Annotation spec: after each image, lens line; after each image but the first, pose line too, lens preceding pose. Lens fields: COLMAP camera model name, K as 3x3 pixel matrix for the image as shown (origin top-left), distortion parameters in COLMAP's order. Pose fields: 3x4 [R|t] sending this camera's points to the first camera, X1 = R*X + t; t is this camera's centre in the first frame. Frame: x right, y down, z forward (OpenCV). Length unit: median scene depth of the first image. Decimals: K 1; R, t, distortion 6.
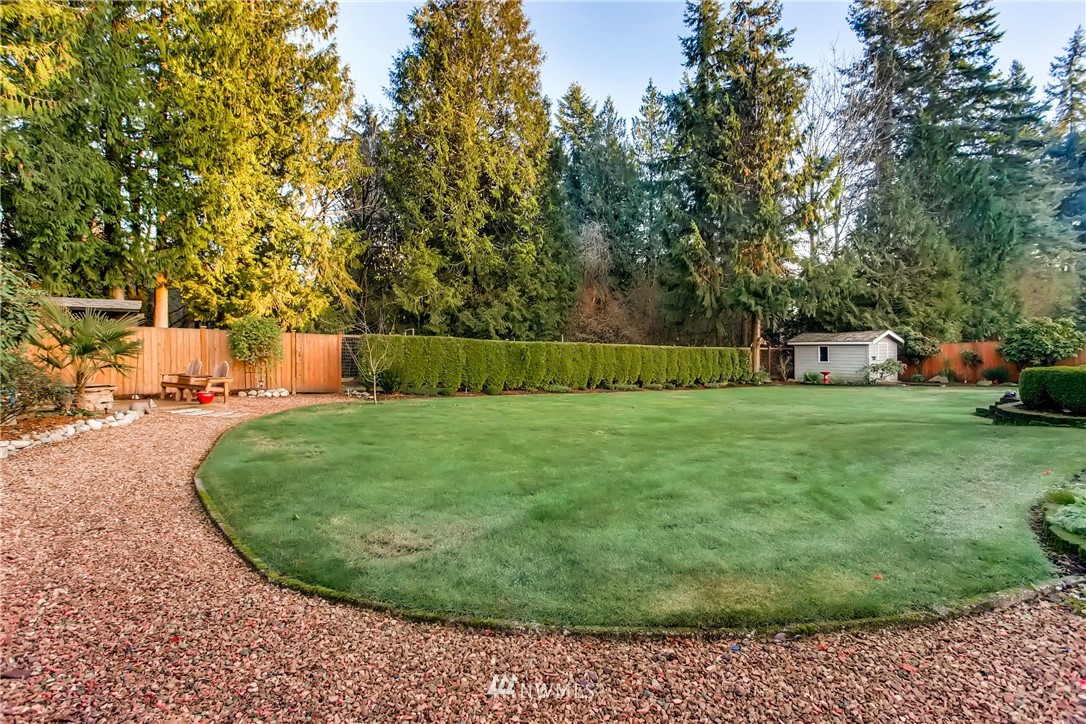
lens RADIAL K [[522.3, 0, 540.9], [0, 522.3, 359.3], [0, 0, 1]] dist [-0.002809, -0.000274]
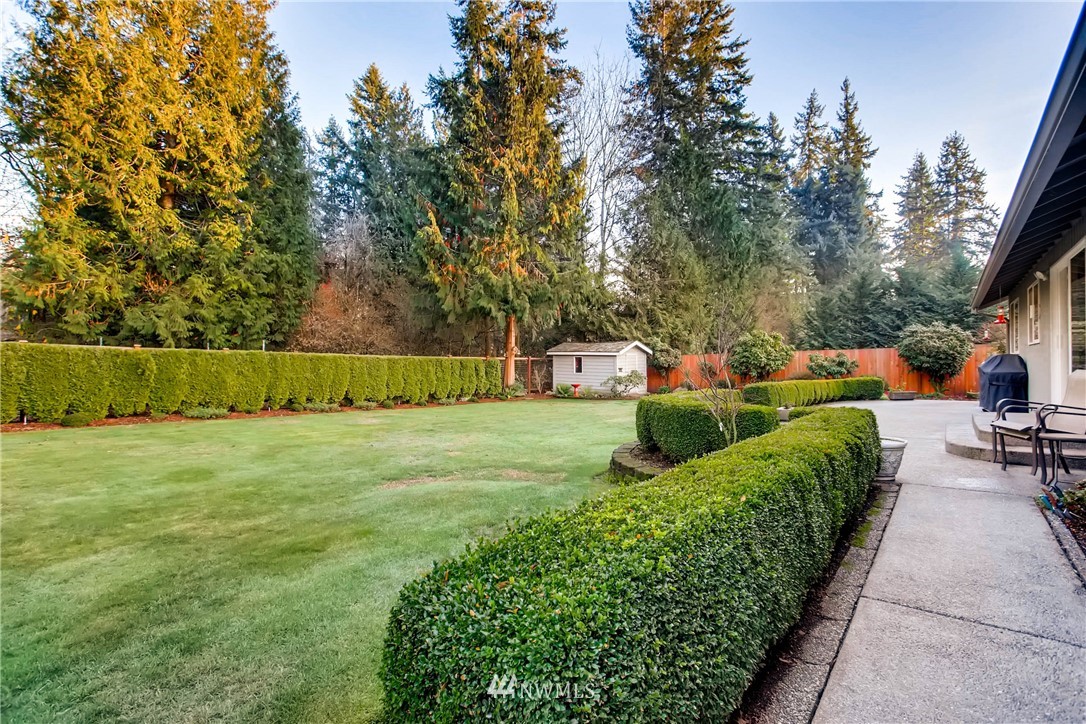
lens RADIAL K [[522.3, 0, 545.1], [0, 522.3, 359.9], [0, 0, 1]] dist [-0.002809, -0.000274]
pose [[0.952997, 0.005202, 0.302934, 0.188274], [-0.001803, 0.999932, -0.011496, -0.007782], [-0.302973, 0.010409, 0.952942, 0.108235]]
